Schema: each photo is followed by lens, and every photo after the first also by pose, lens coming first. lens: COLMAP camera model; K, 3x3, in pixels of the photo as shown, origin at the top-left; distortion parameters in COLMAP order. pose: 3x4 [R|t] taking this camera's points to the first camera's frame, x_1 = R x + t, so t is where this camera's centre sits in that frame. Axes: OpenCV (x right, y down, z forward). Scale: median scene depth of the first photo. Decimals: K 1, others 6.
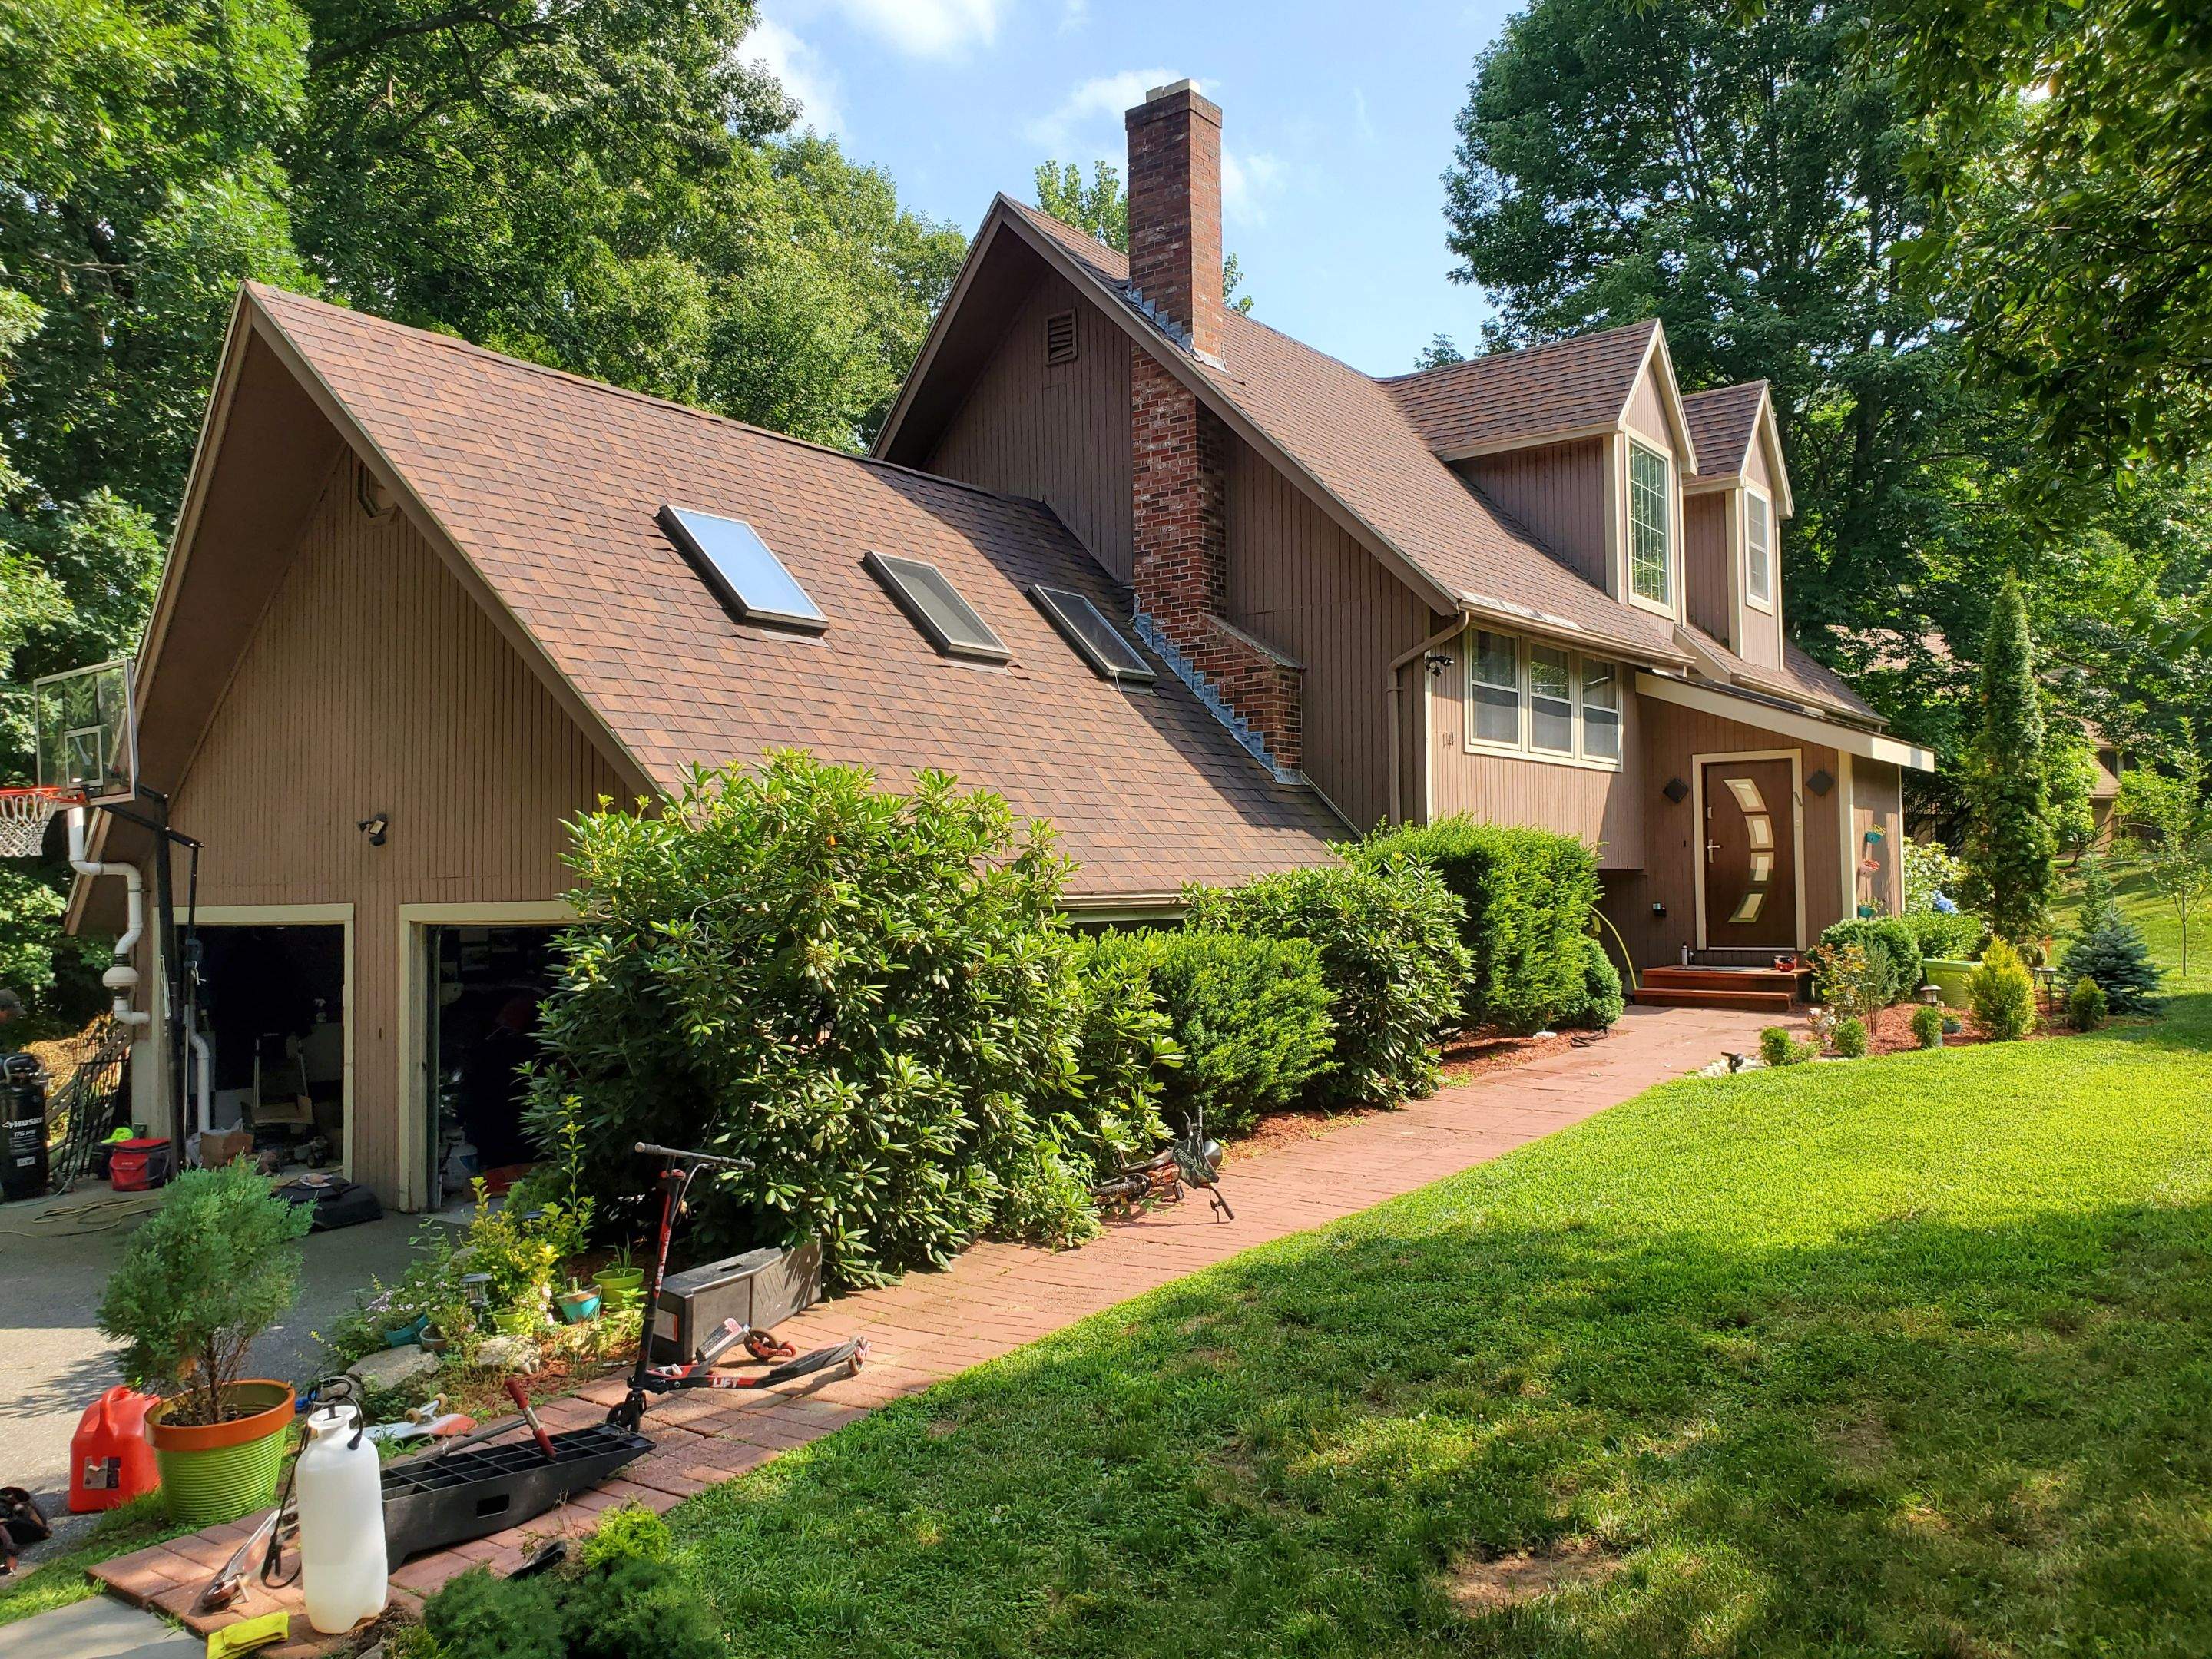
lens RADIAL K [[1664.9, 0, 1099.4], [0, 1664.9, 878.4], [0, 0, 1]] dist [0.074673, -0.002495]
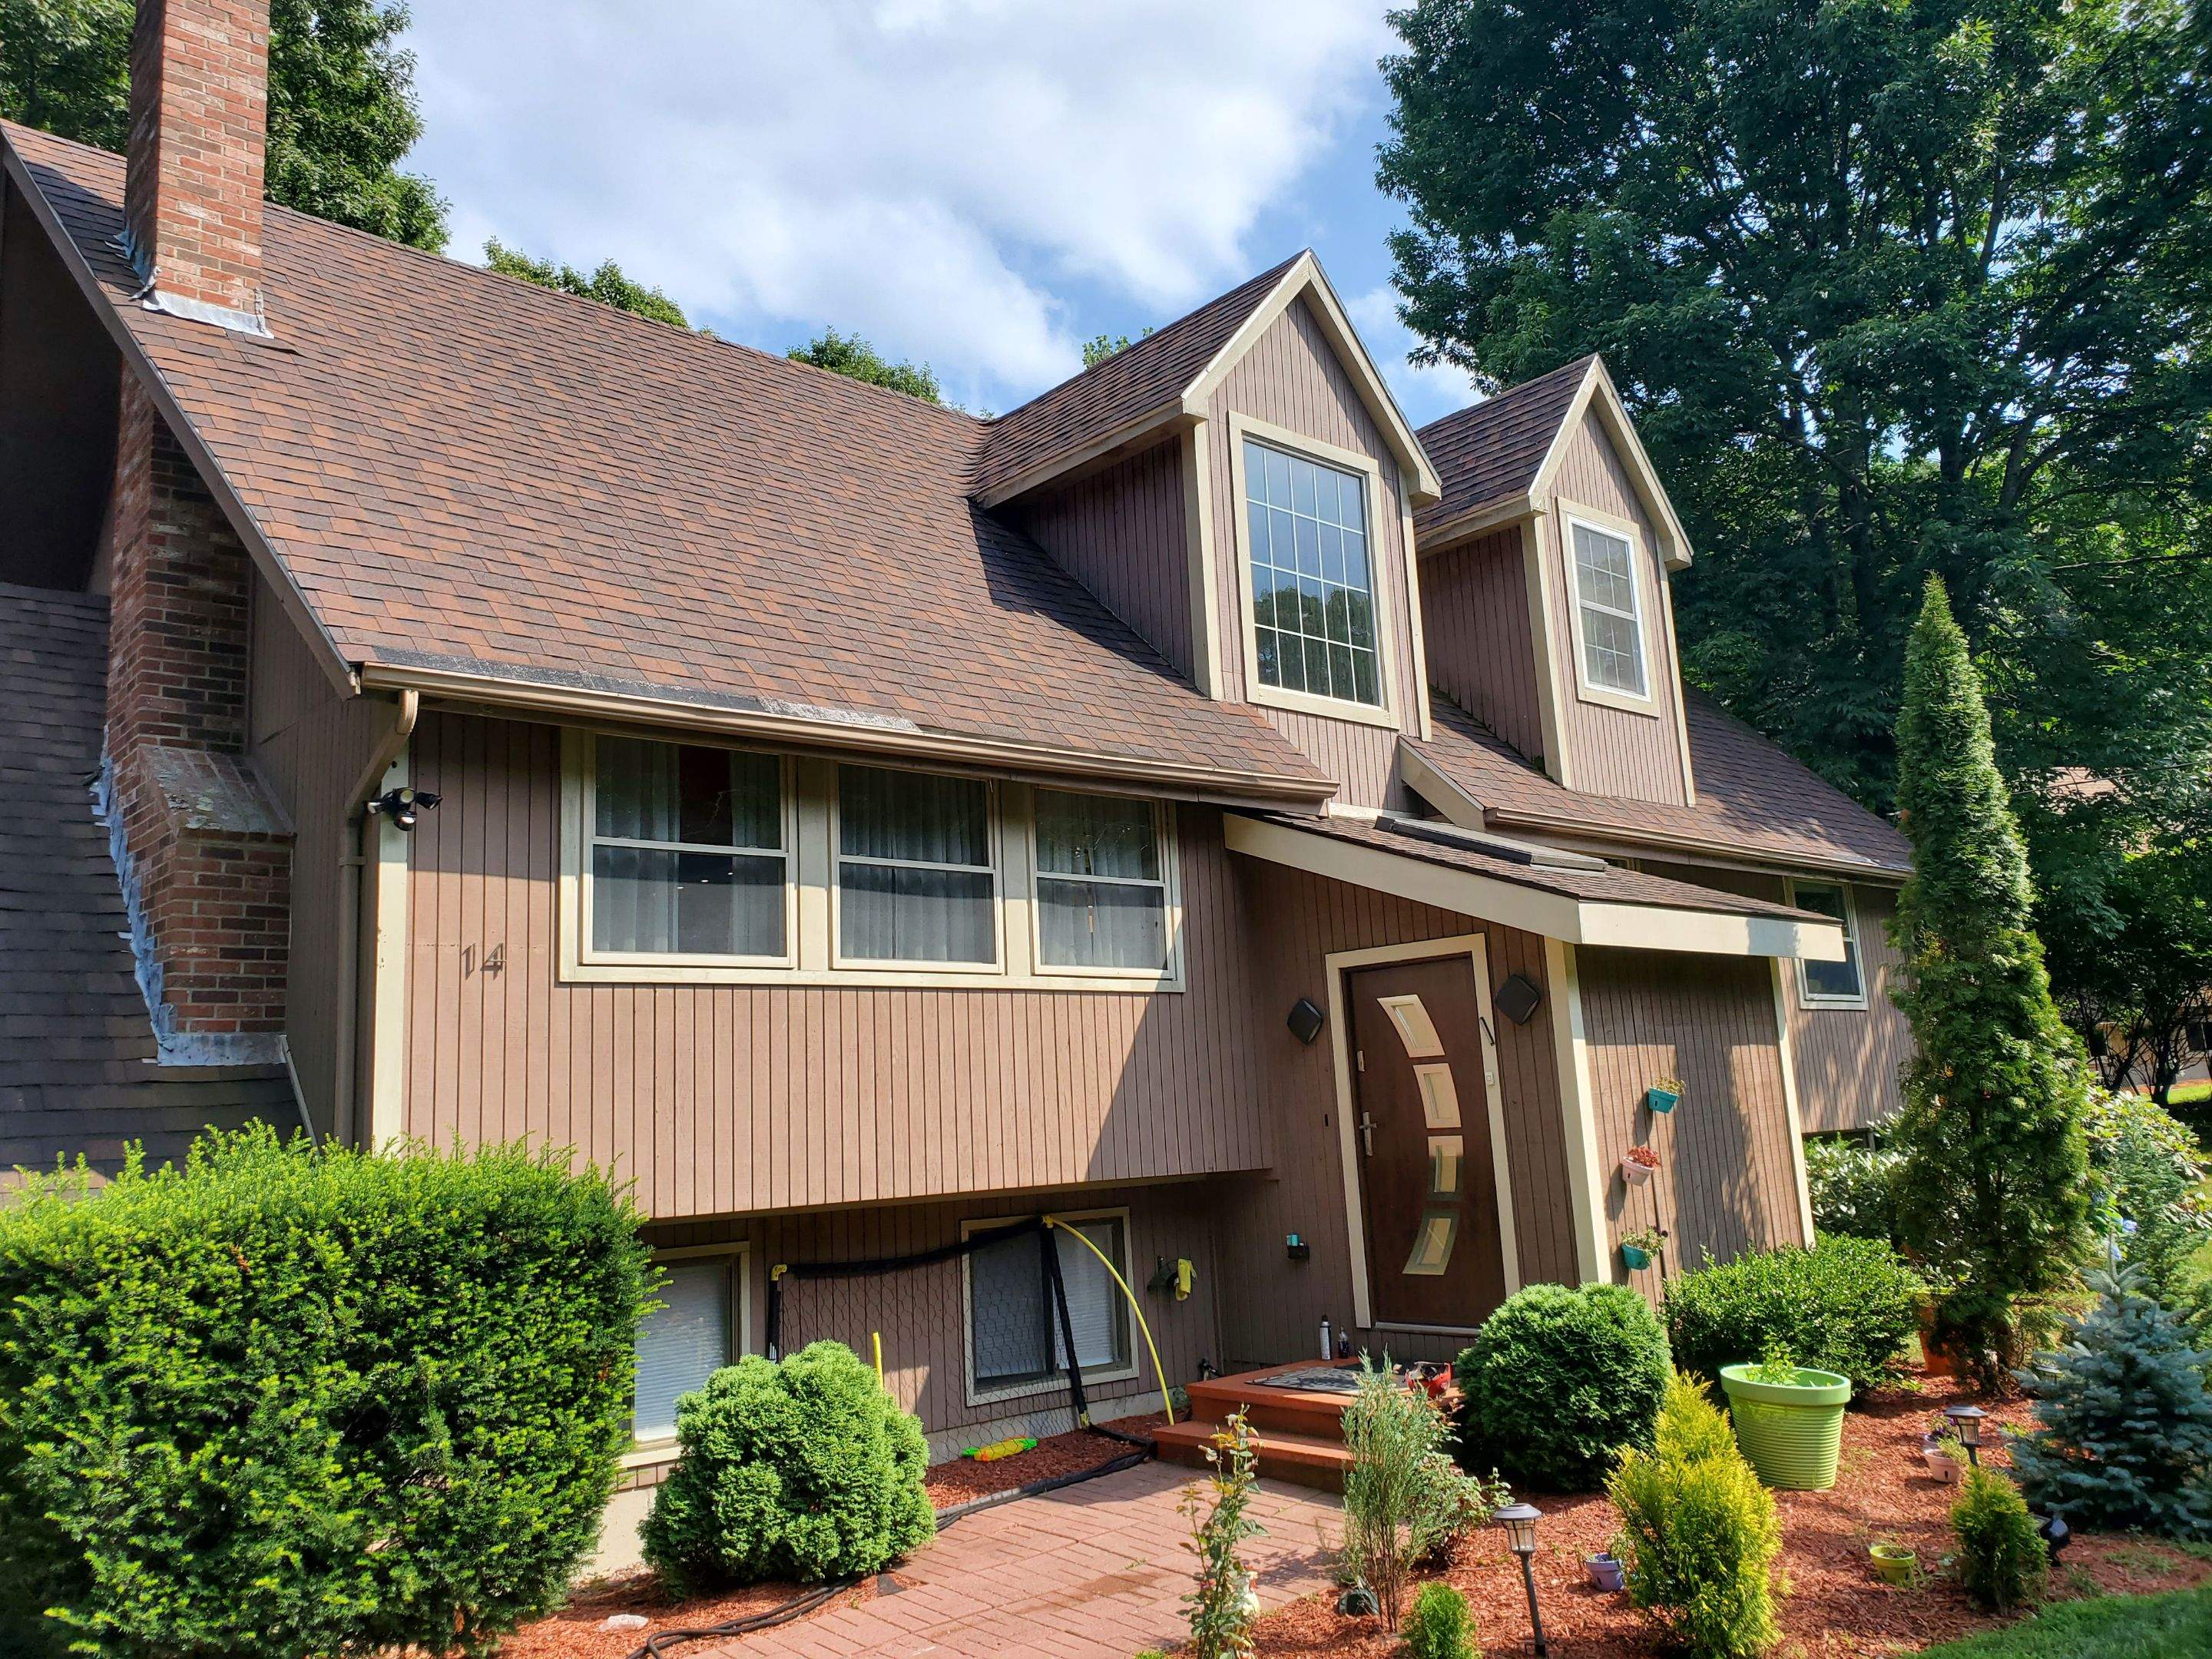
lens RADIAL K [[1681.6, 0, 1042.2], [0, 1681.6, 835.1], [0, 0, 1]] dist [0.133900, -0.207967]
pose [[0.973686, -0.075167, -0.215142, 0.445563], [0.039779, 0.985604, -0.164324, -0.029069], [0.224397, 0.151442, 0.962659, 0.516522]]
